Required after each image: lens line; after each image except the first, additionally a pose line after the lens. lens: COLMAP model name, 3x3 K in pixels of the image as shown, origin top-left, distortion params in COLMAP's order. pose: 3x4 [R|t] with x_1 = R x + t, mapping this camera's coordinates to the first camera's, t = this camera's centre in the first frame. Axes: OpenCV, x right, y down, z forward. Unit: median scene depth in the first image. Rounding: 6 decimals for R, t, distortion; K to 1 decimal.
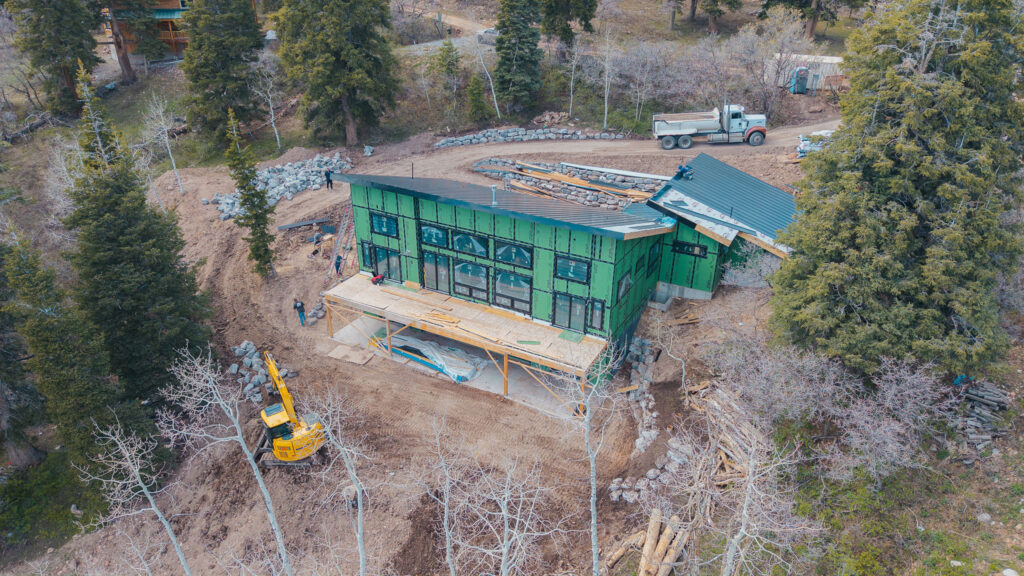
lens RADIAL K [[673.0, 0, 516.2], [0, 673.0, 290.3], [0, 0, 1]] dist [0.047716, -0.015198]
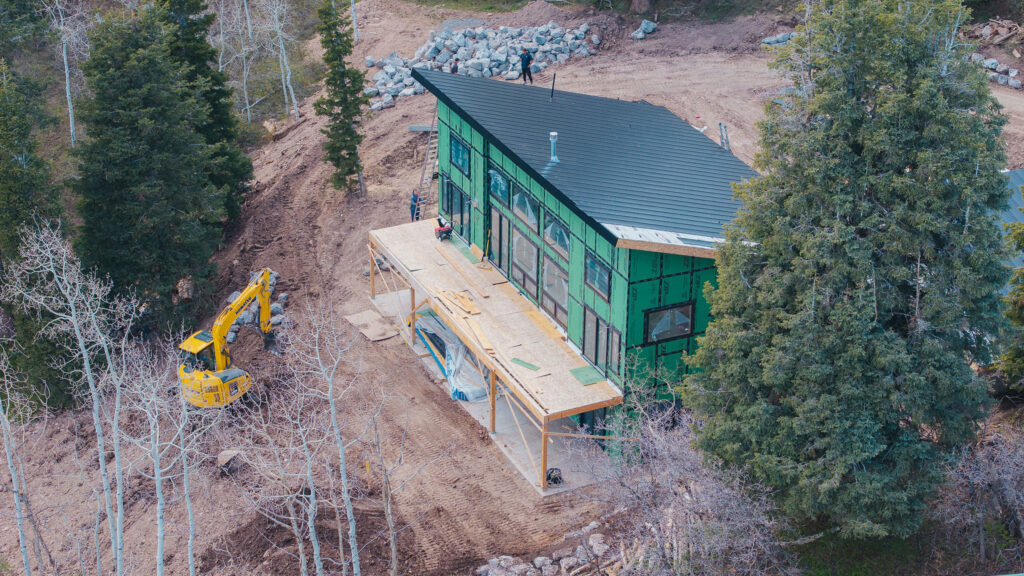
lens RADIAL K [[1994.9, 0, 511.0], [0, 1994.9, 288.8], [0, 0, 1]] dist [-0.099428, 0.000000]
pose [[0.801334, 0.258514, -0.539476, 0.979888], [-0.270161, 0.960993, 0.059207, -0.102210], [0.533739, 0.098301, 0.839917, -0.656081]]
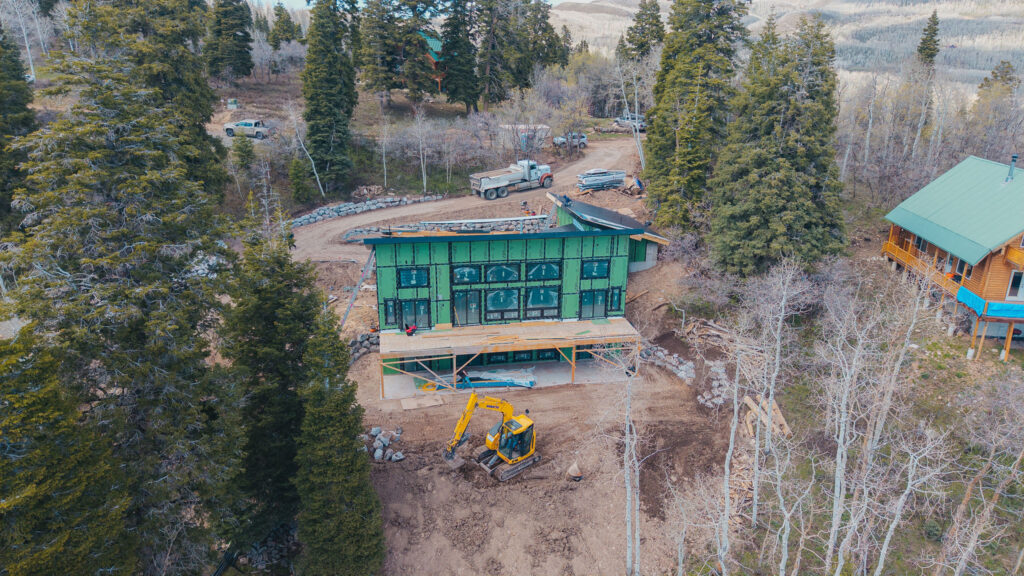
lens RADIAL K [[673.0, 0, 515.7], [0, 673.0, 287.3], [0, 0, 1]] dist [0.047716, -0.015198]
pose [[0.765547, -0.205220, 0.609773, -0.747087], [0.288522, 0.956626, -0.040275, 0.009421], [-0.575060, 0.206765, 0.791552, 0.052180]]
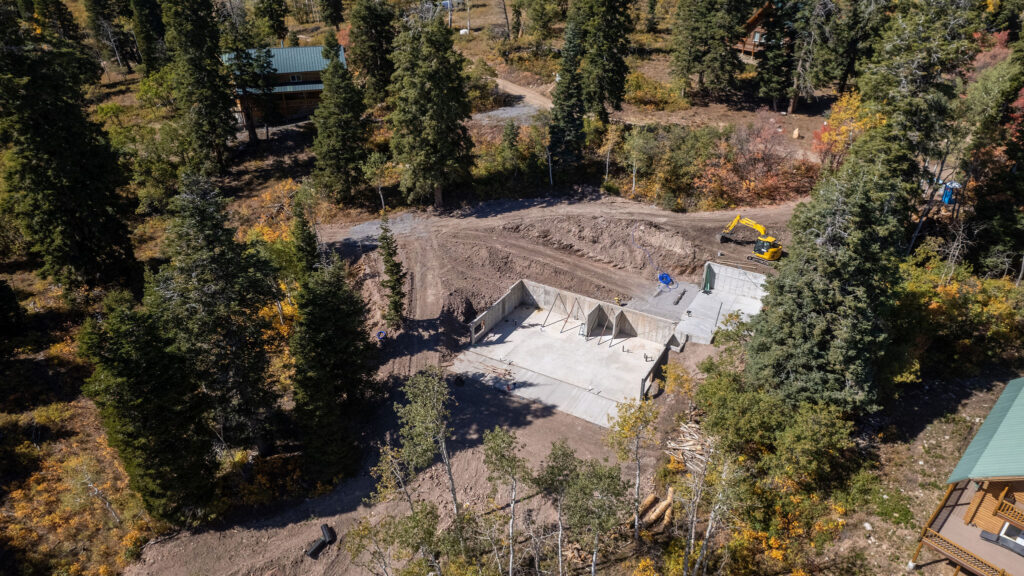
lens RADIAL K [[643.0, 0, 514.8], [0, 643.0, 297.2], [0, 0, 1]] dist [-0.038756, 0.008466]
pose [[0.999704, 0.008979, -0.022613, -0.102585], [-0.007995, 0.999033, 0.043227, -0.149235], [0.022979, -0.043033, 0.998809, -0.392566]]
